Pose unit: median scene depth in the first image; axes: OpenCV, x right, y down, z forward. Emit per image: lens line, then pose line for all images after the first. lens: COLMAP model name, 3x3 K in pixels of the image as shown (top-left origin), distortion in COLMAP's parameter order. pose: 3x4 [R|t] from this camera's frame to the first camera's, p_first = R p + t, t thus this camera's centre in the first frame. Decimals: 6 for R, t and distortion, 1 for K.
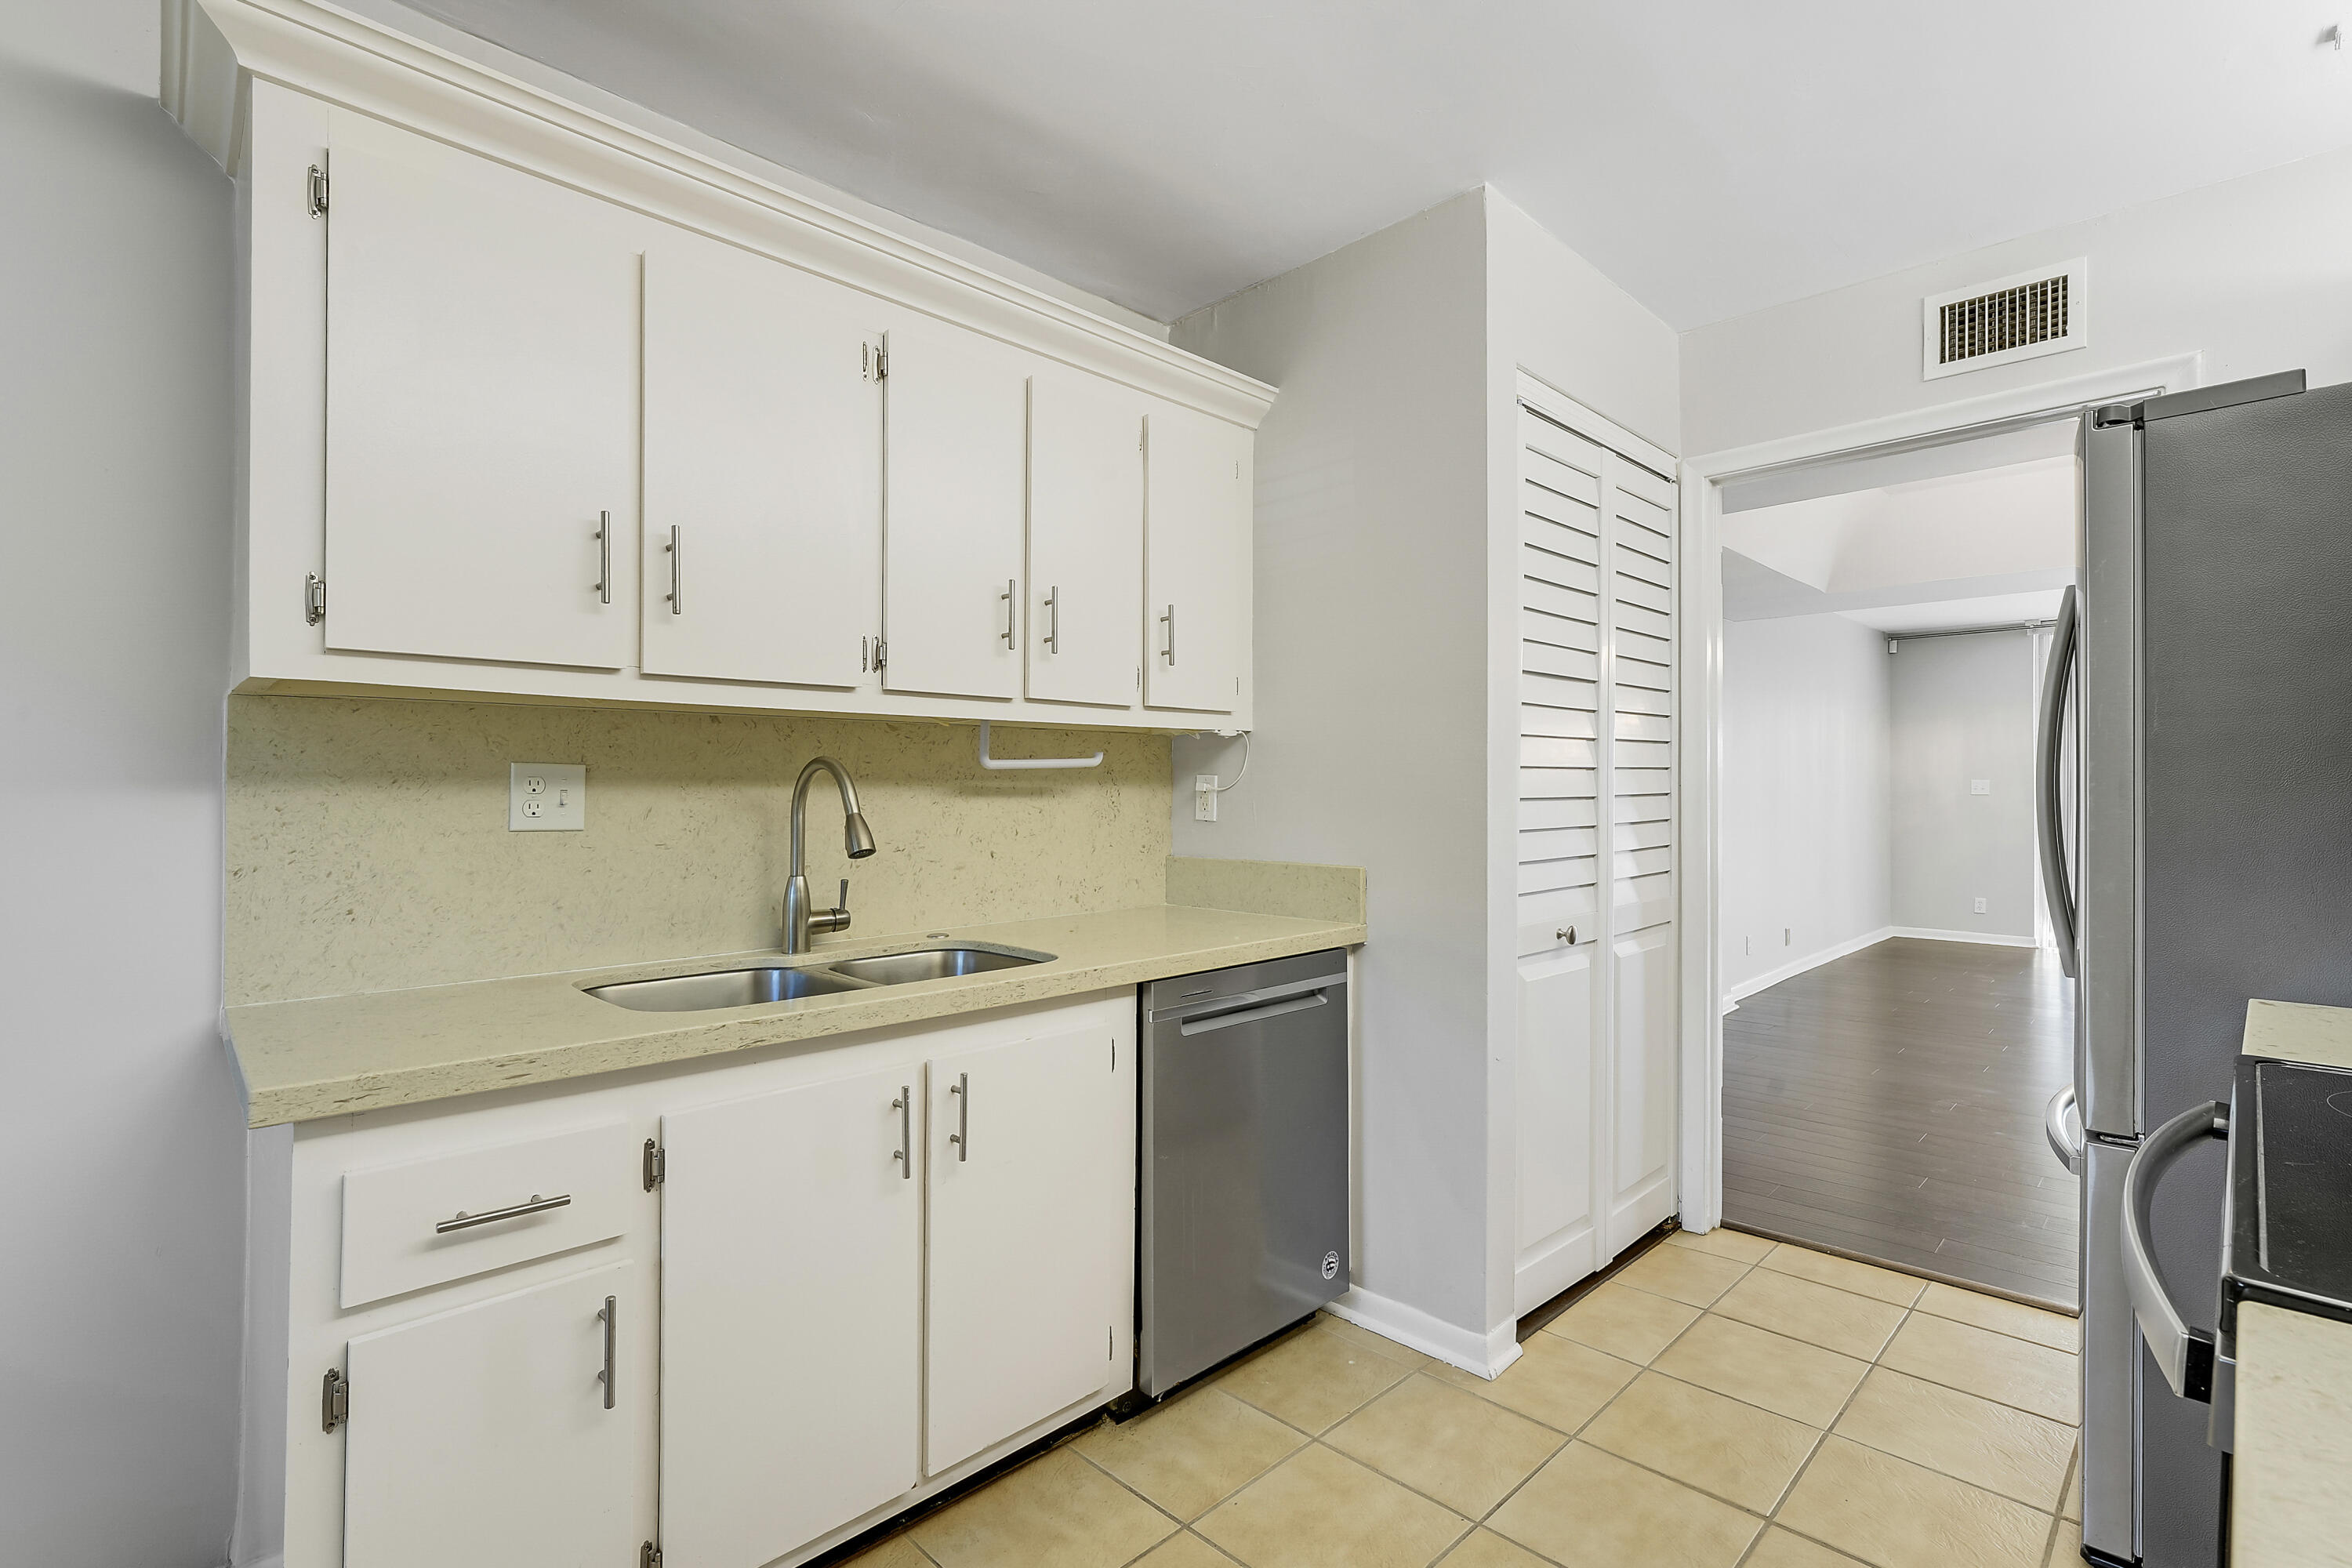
lens RADIAL K [[1062.2, 0, 1180.6], [0, 1062.2, 776.3], [0, 0, 1]] dist [-0.009608, 0.000010]
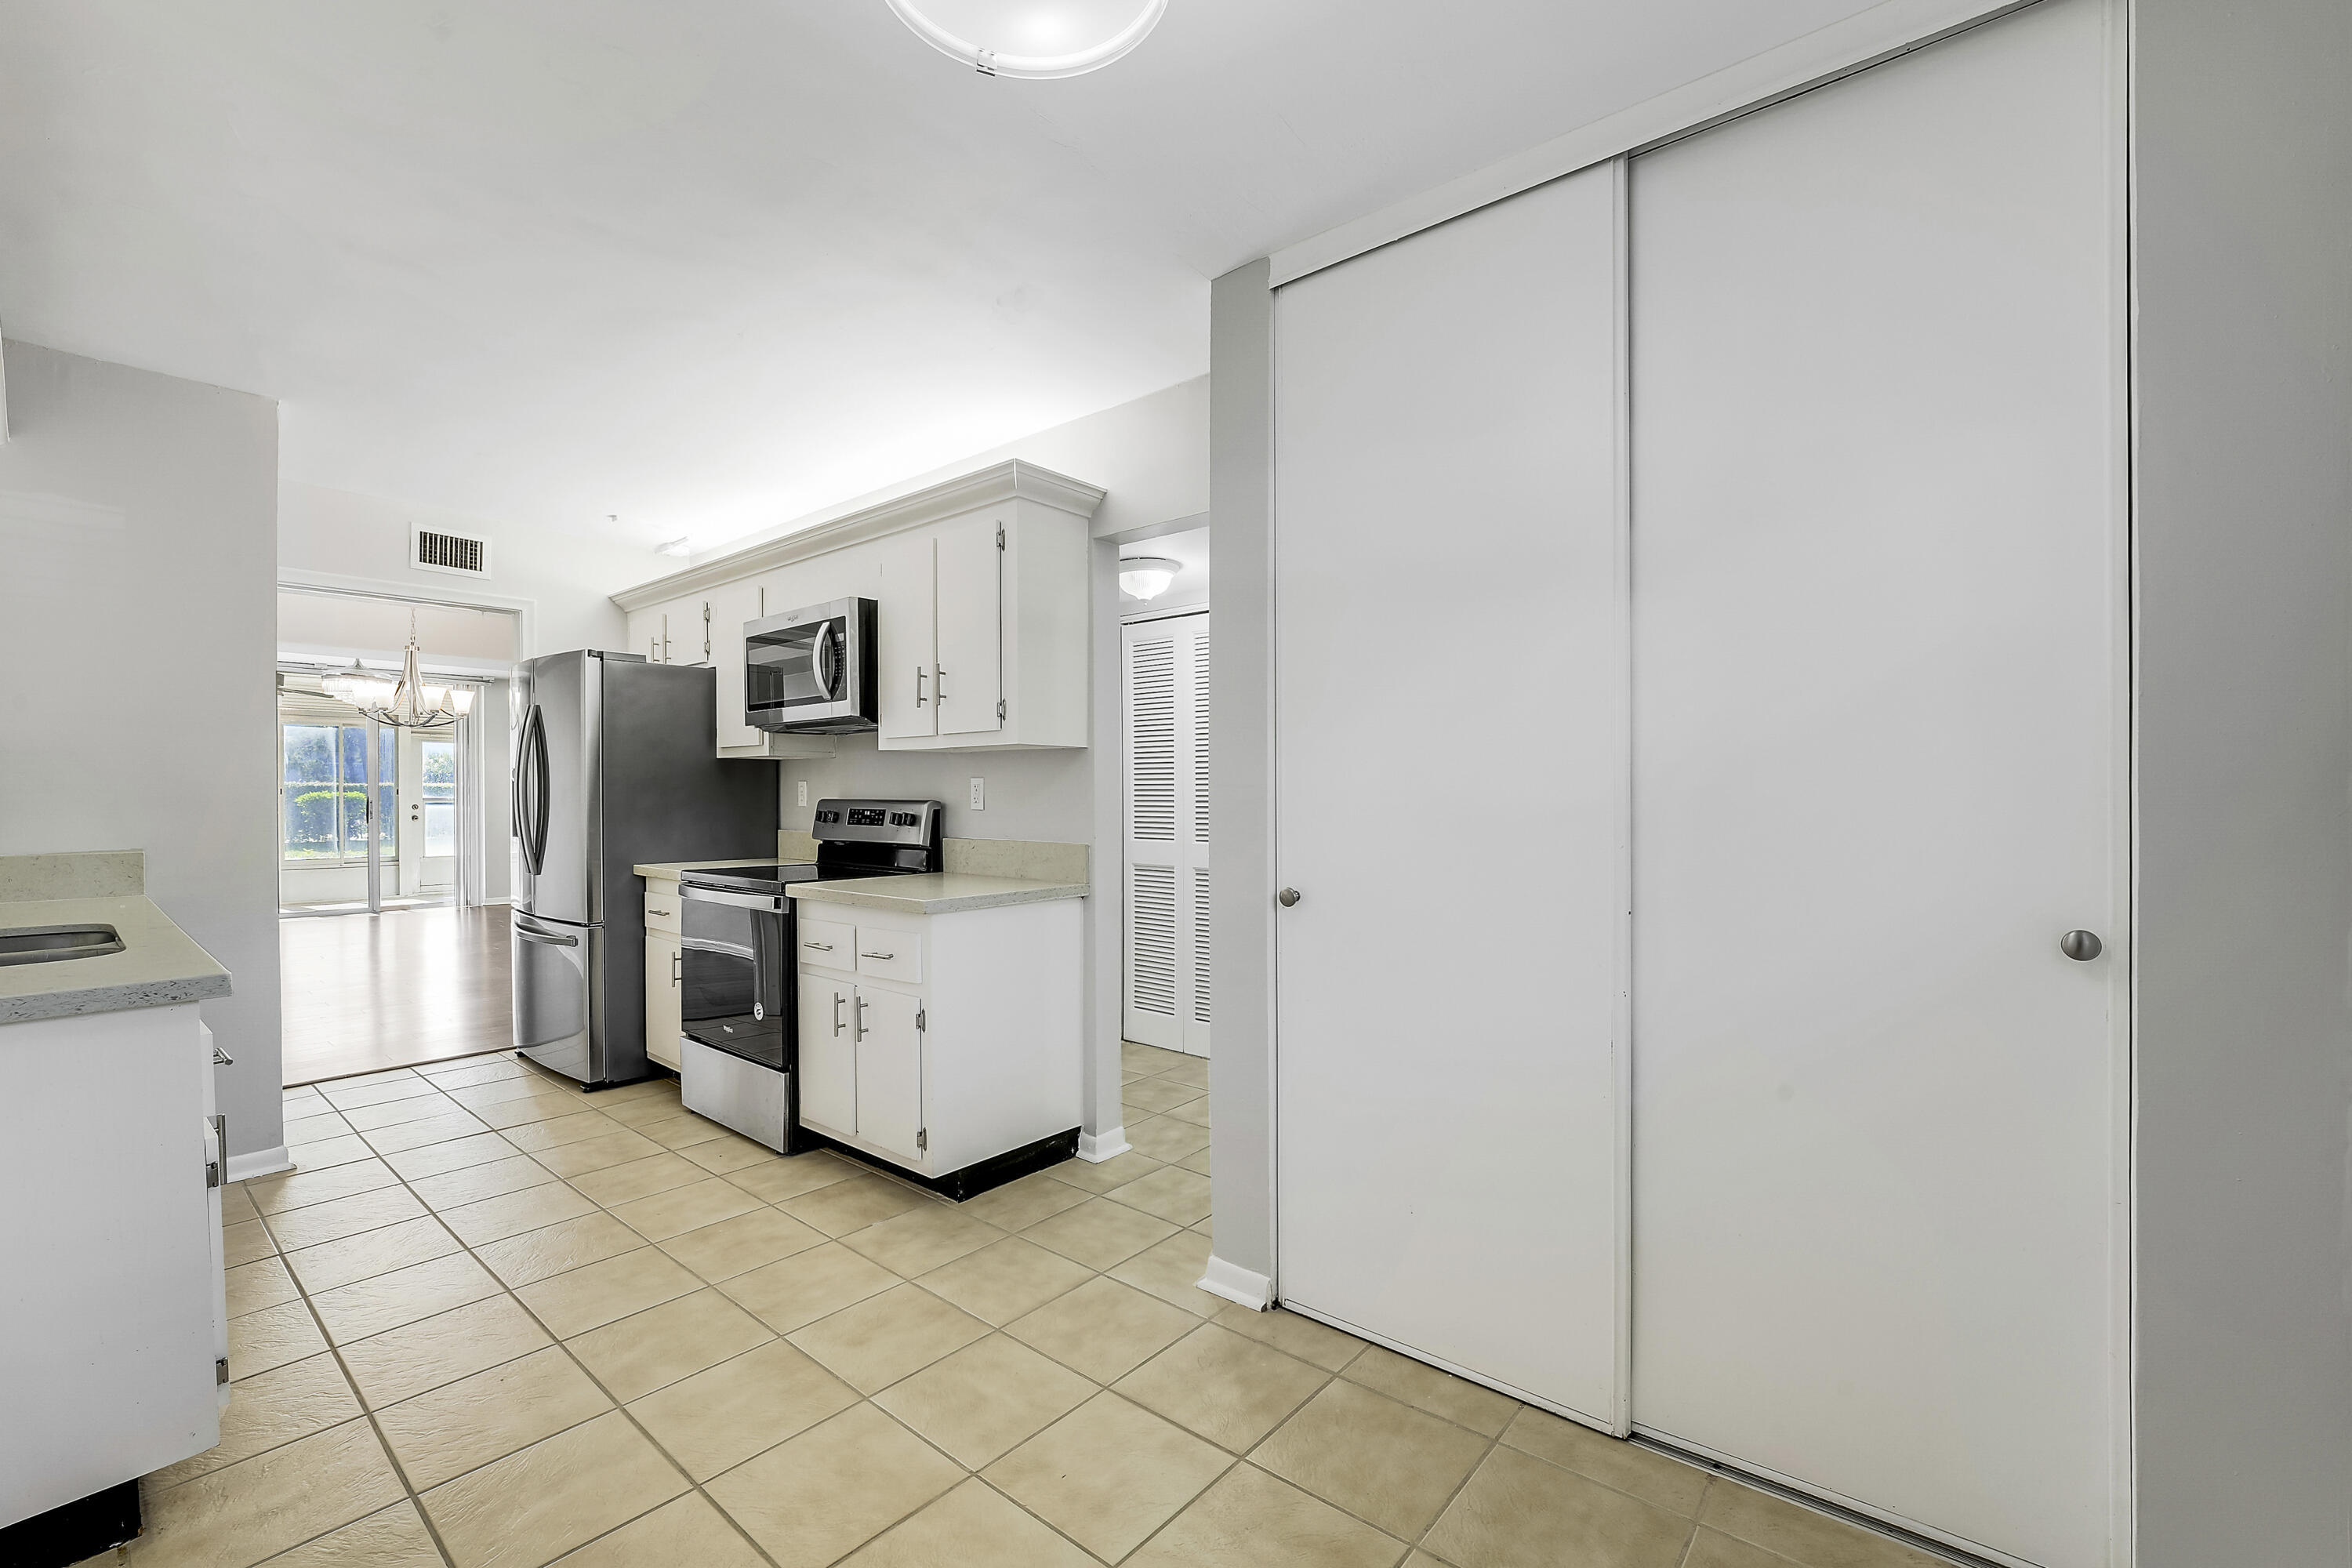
lens RADIAL K [[972.7, 0, 1160.4], [0, 972.7, 805.8], [0, 0, 1]] dist [-0.024453, 0.000008]
pose [[-0.092900, -0.014478, 0.995570, -1.139509], [-0.009888, 0.999858, 0.013618, -0.004573], [-0.995626, -0.008579, -0.093030, -0.135238]]
